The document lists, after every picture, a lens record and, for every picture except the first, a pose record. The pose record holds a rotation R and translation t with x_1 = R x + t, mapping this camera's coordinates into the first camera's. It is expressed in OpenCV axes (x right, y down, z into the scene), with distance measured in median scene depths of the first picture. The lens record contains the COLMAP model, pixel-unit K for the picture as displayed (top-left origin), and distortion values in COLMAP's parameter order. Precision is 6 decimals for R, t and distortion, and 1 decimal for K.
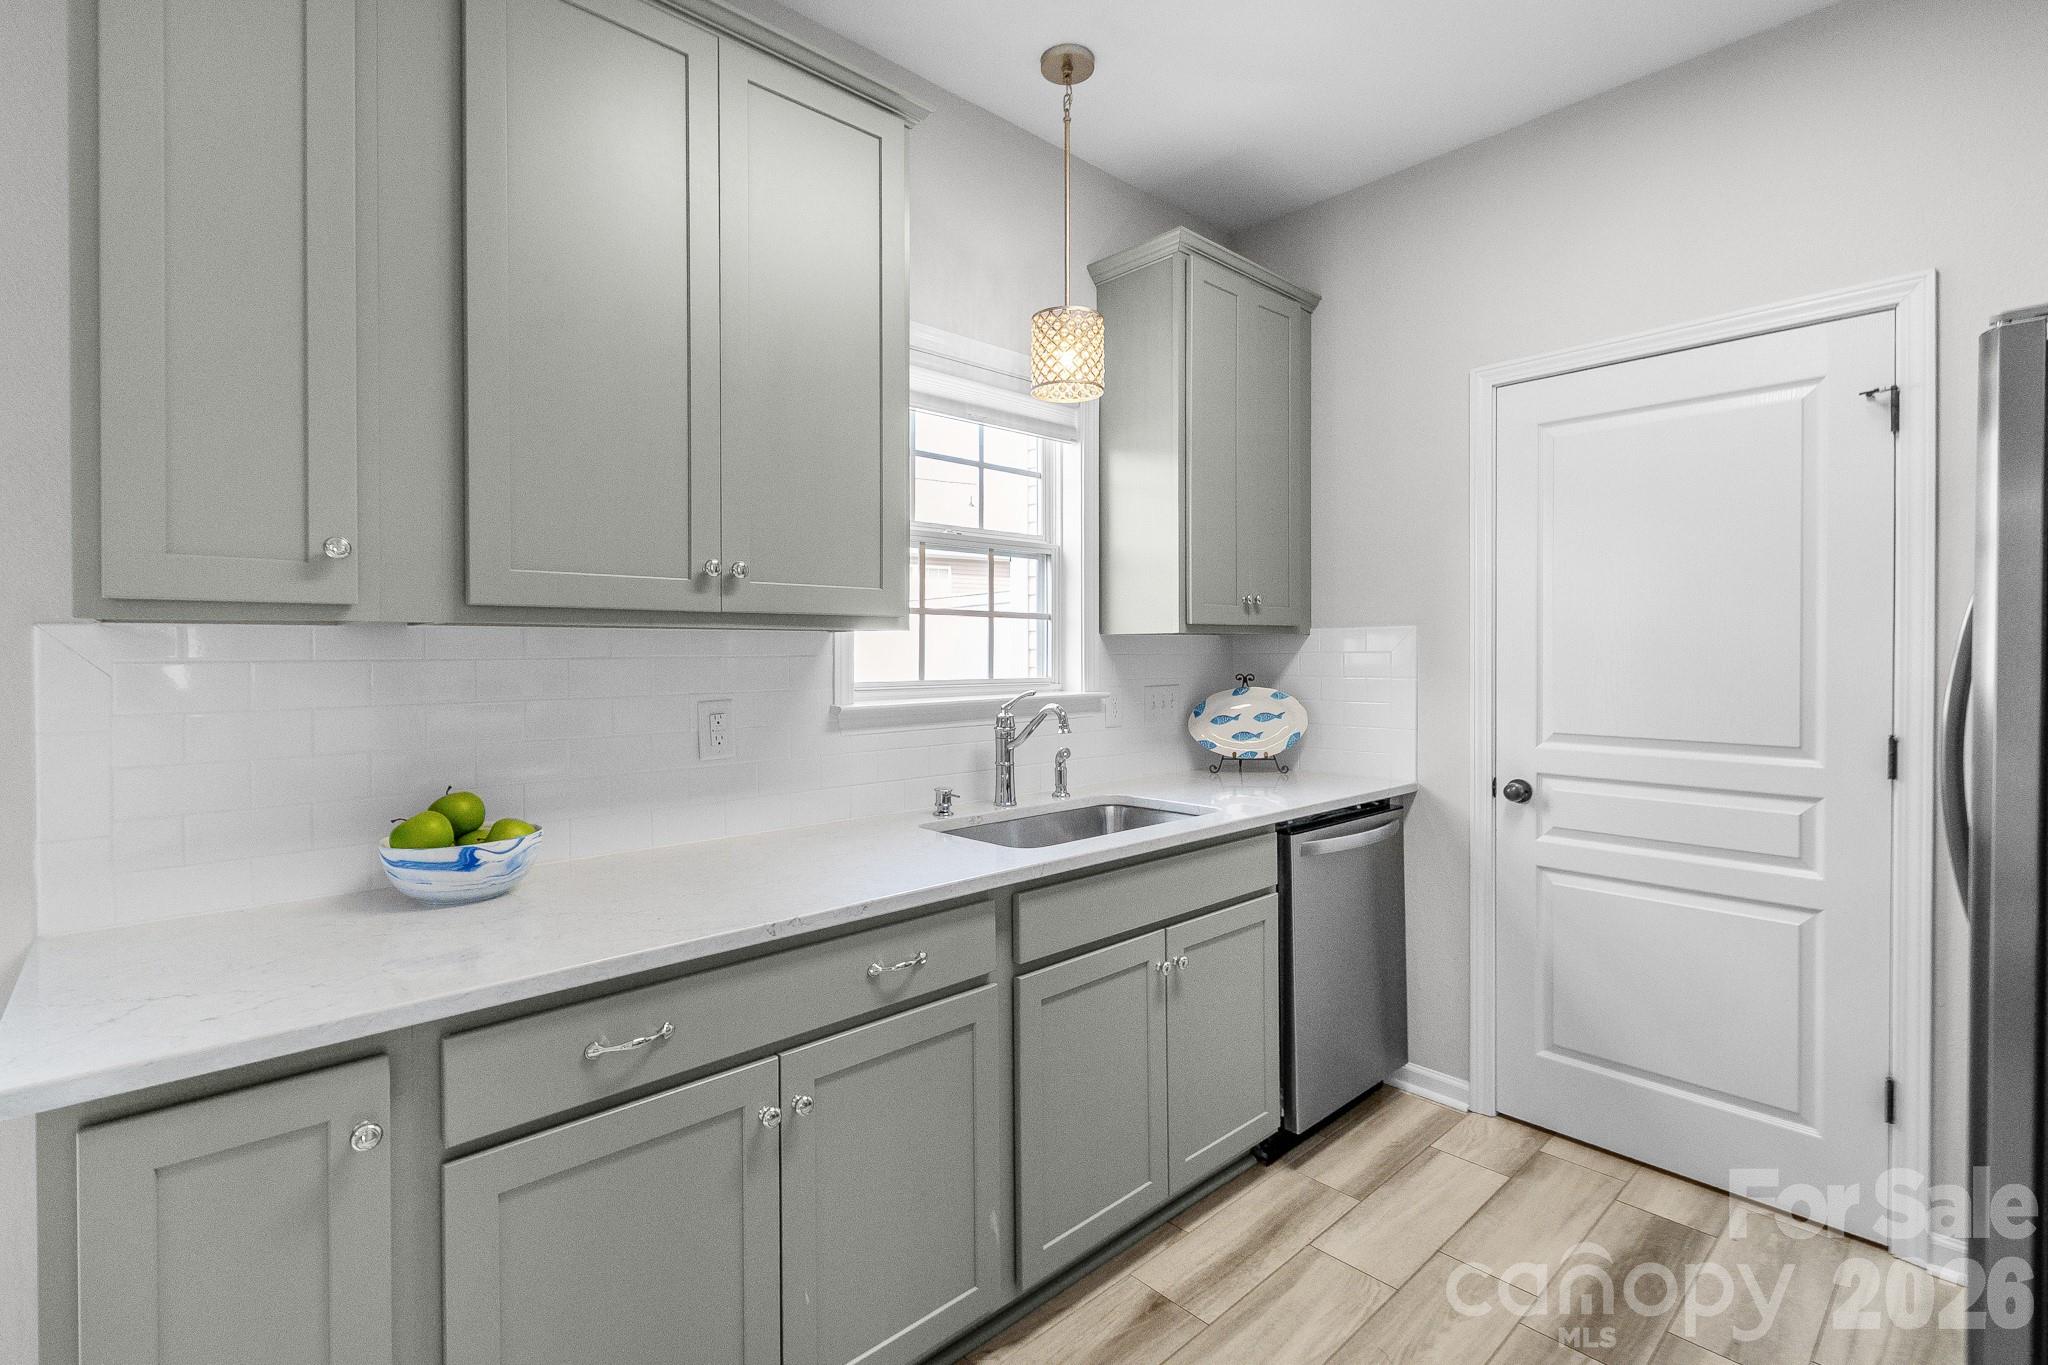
lens RADIAL K [[927.9, 0, 1028.0], [0, 927.9, 657.4], [0, 0, 1]] dist [0.002355, -0.000518]
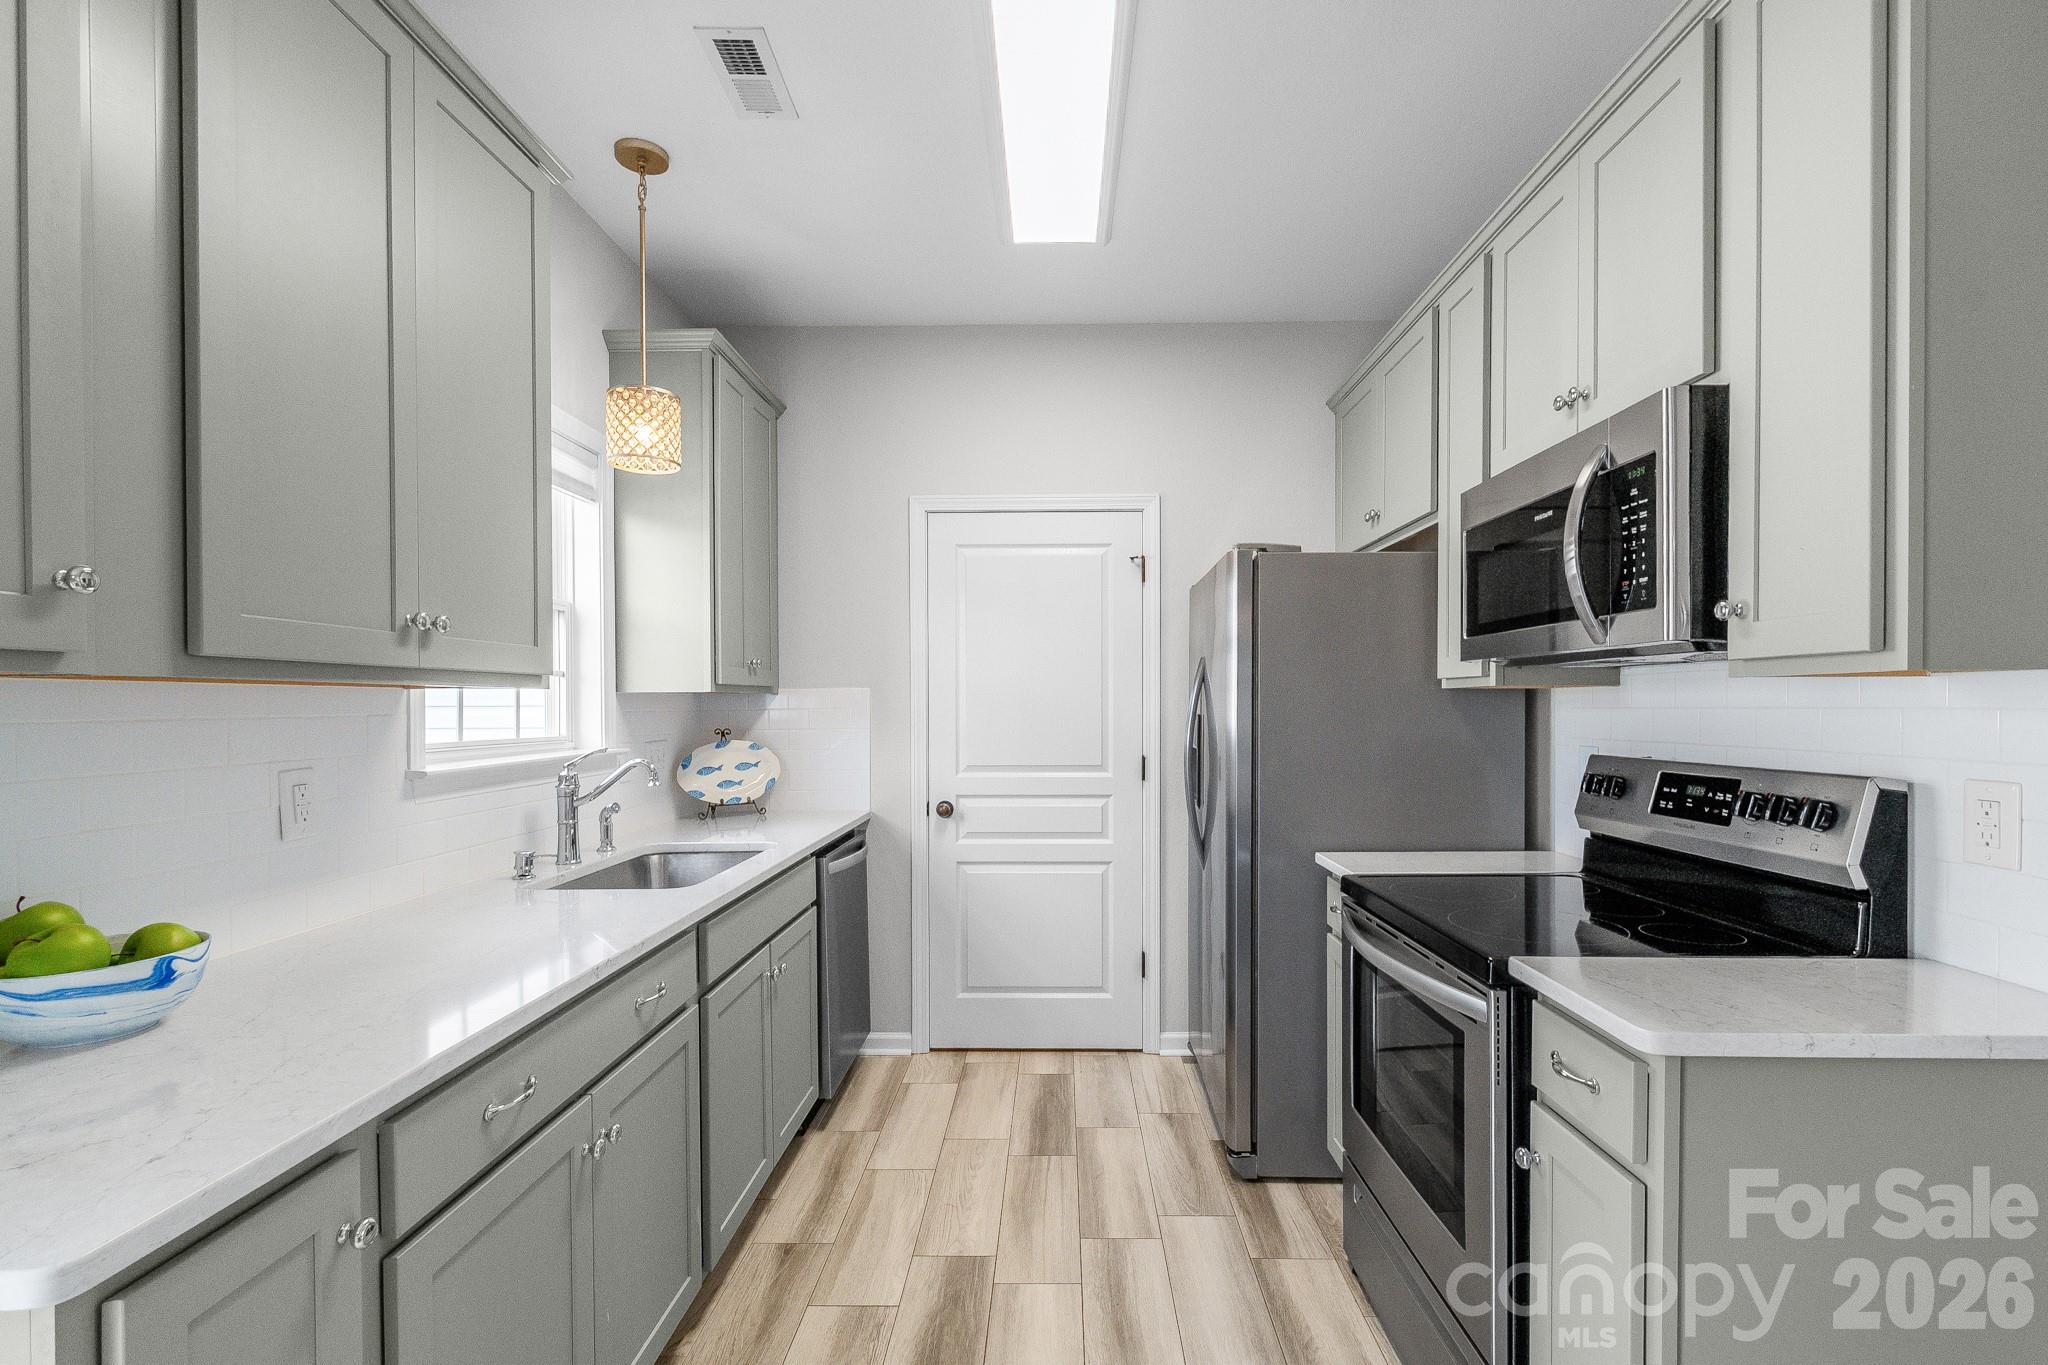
lens RADIAL K [[927.9, 0, 1040.3], [0, 927.9, 712.6], [0, 0, 1]] dist [0.002355, -0.000518]
pose [[0.692230, -0.007067, 0.721643, -0.401806], [0.008177, 0.999965, 0.001949, -0.000984], [-0.721631, 0.004552, 0.692263, -0.060047]]
